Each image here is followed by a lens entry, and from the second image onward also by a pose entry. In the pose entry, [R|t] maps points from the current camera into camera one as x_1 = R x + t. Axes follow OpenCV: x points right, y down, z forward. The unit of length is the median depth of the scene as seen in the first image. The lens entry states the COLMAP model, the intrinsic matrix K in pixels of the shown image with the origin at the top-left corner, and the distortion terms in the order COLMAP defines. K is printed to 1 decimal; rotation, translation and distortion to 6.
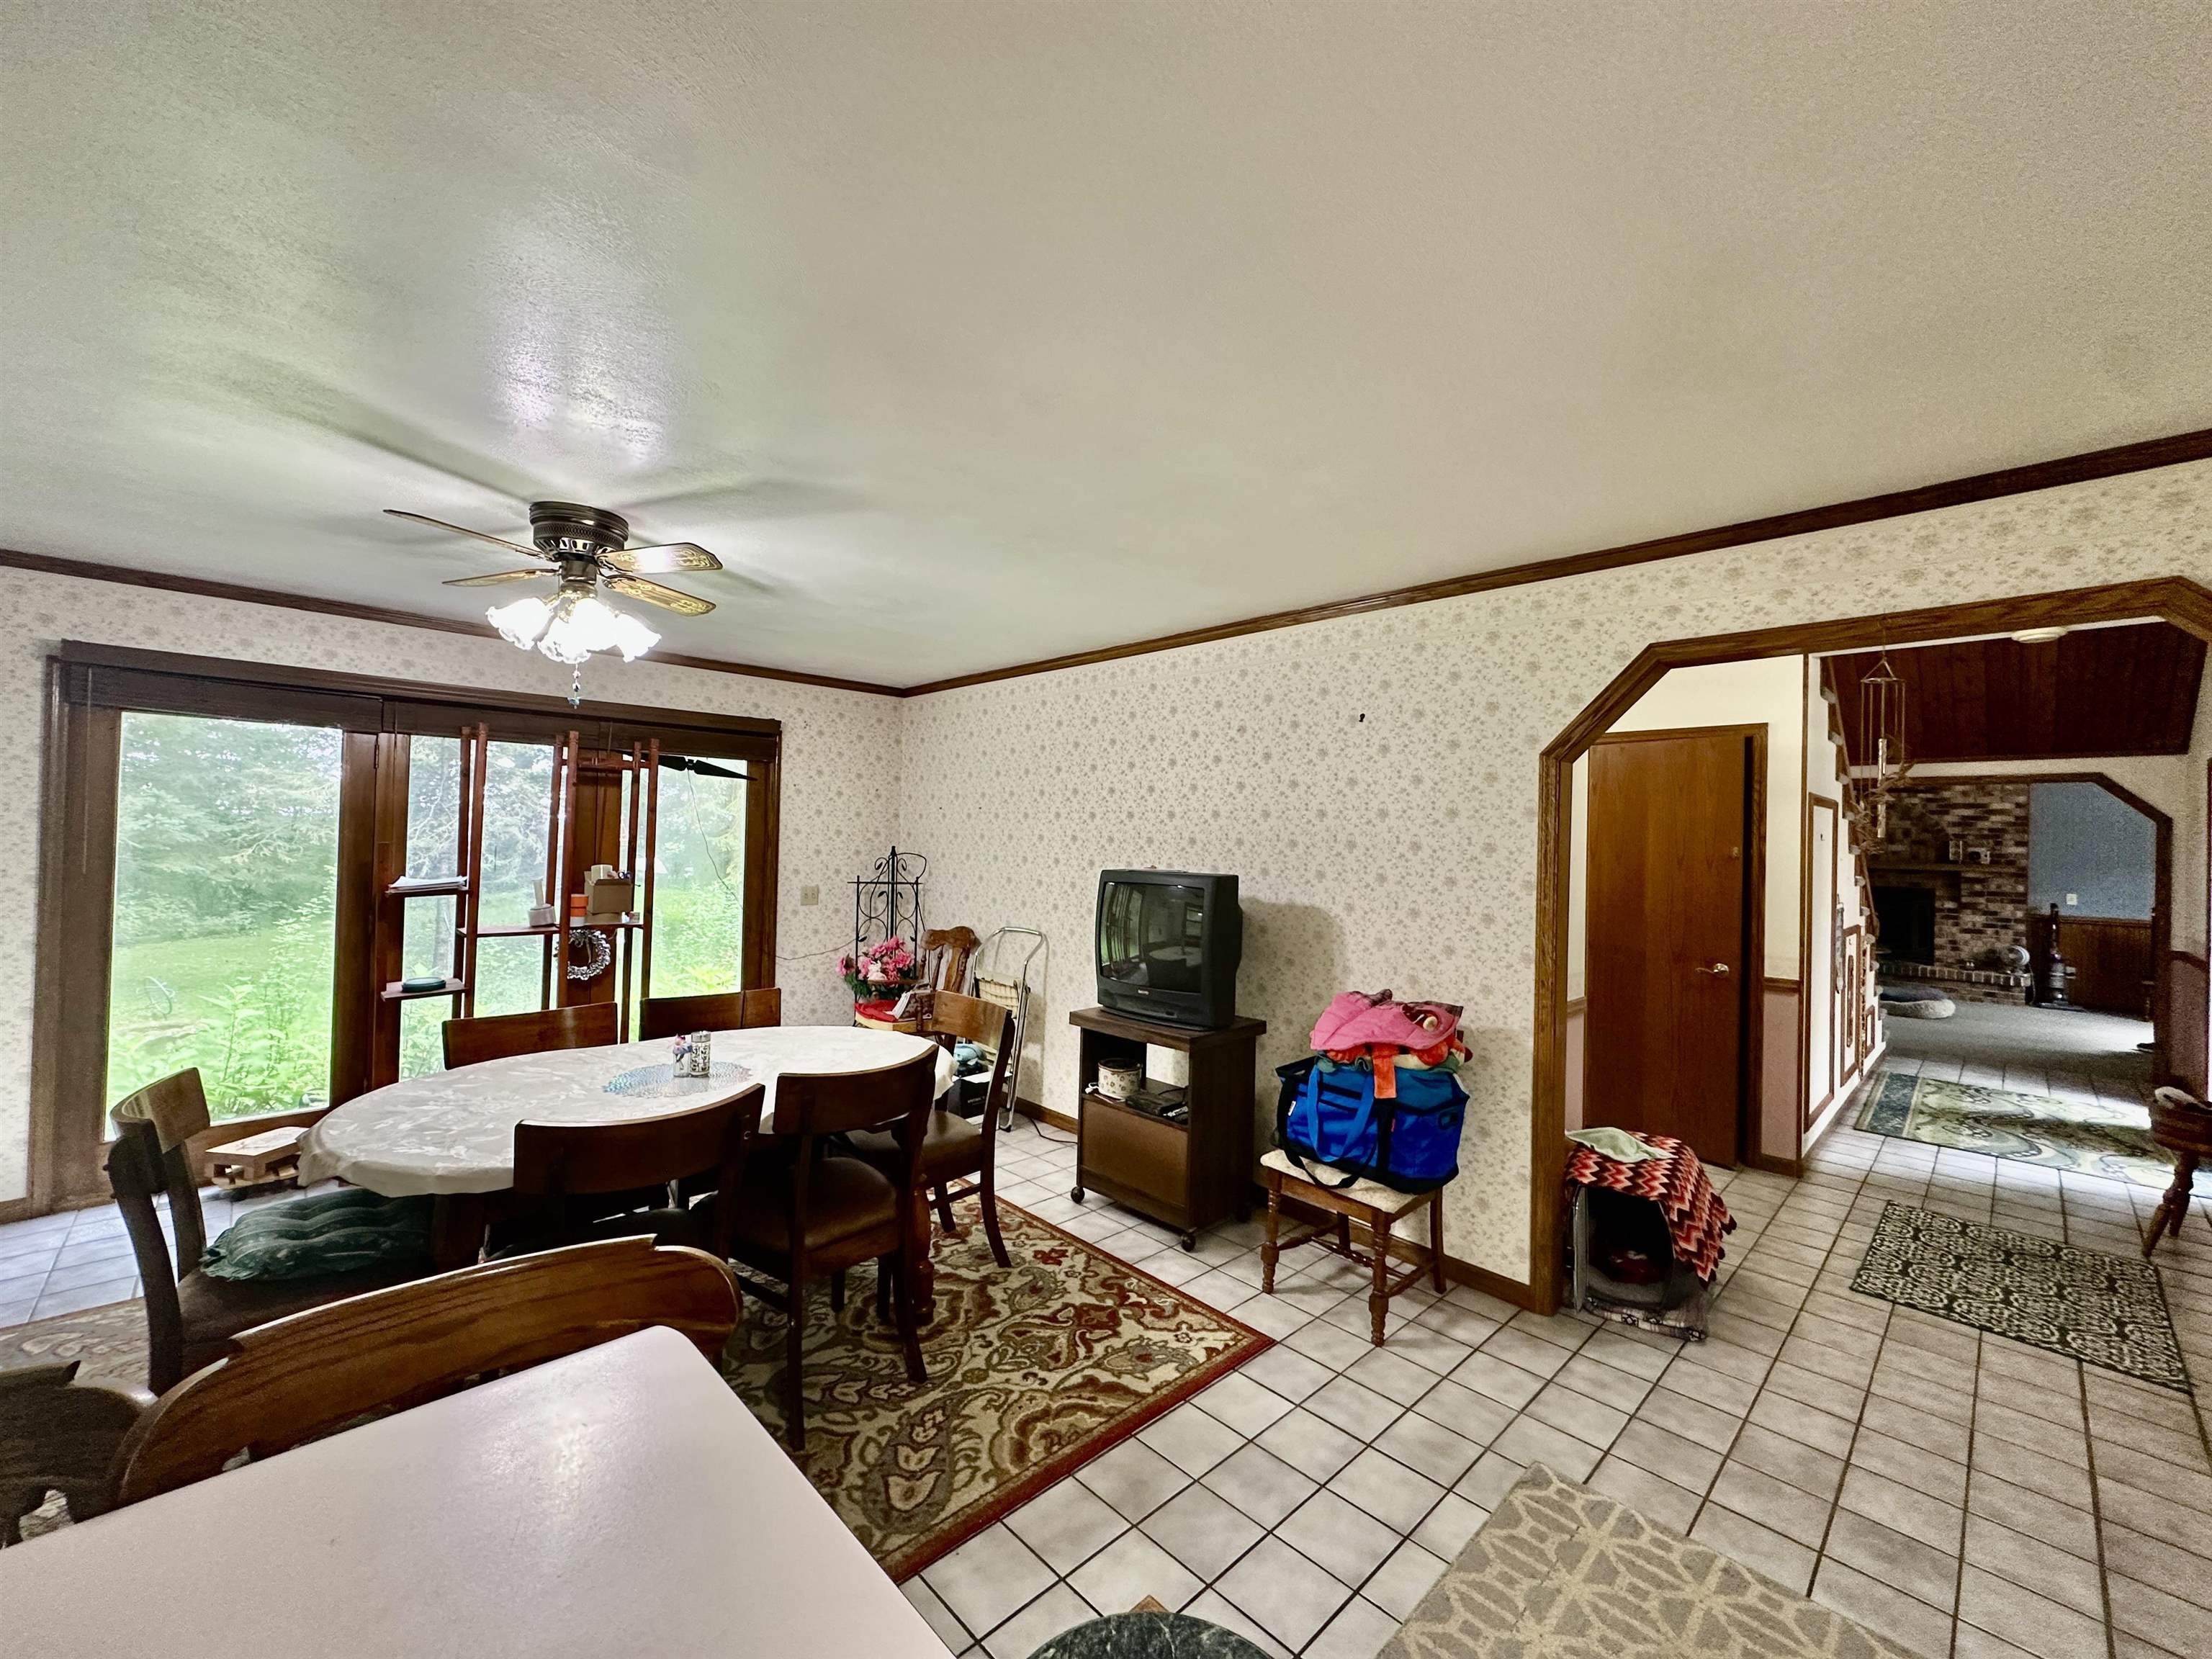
lens RADIAL K [[887.9, 0, 1106.0], [0, 887.9, 829.5], [0, 0, 1]] dist [0.000000, 0.000017]
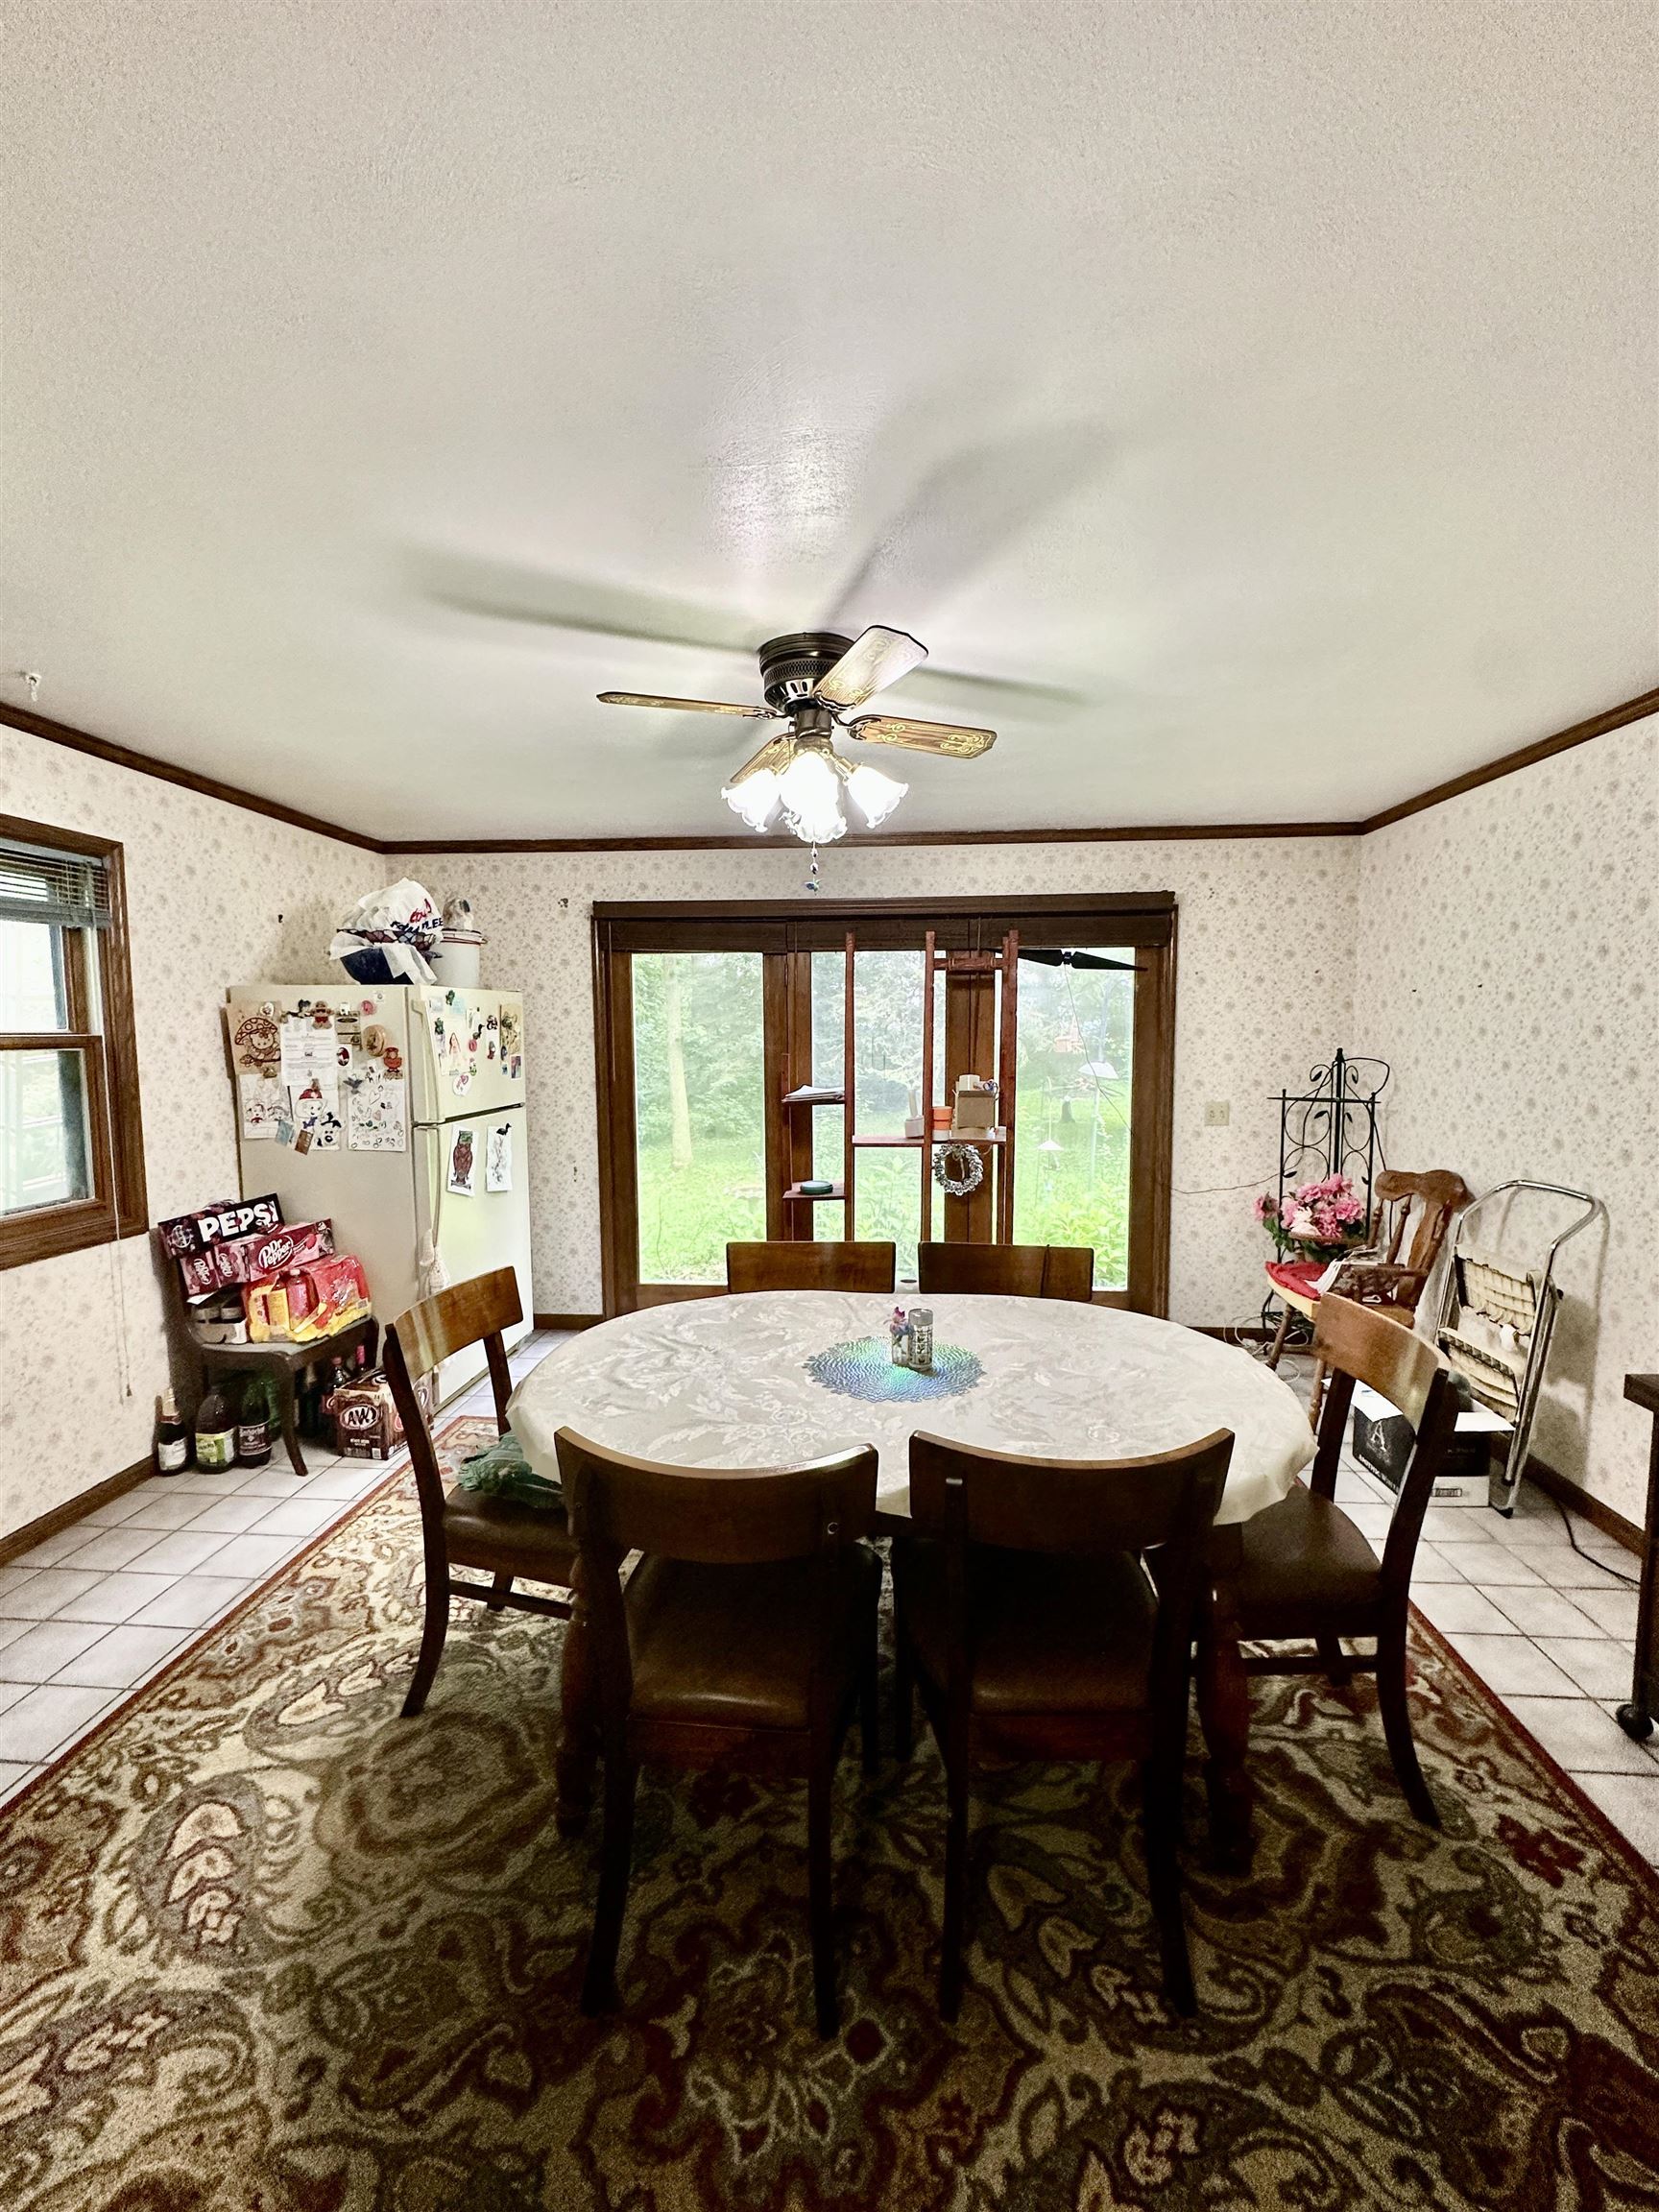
lens RADIAL K [[879.6, 0, 829.6], [0, 879.6, 1110.1], [0, 0, 1]] dist [-0.001667, 0.000503]
pose [[0.666010, 0.036392, -0.745055, 0.022955], [0.031722, 0.996524, 0.077031, 0.001081], [0.745268, -0.074938, 0.662540, 0.318801]]
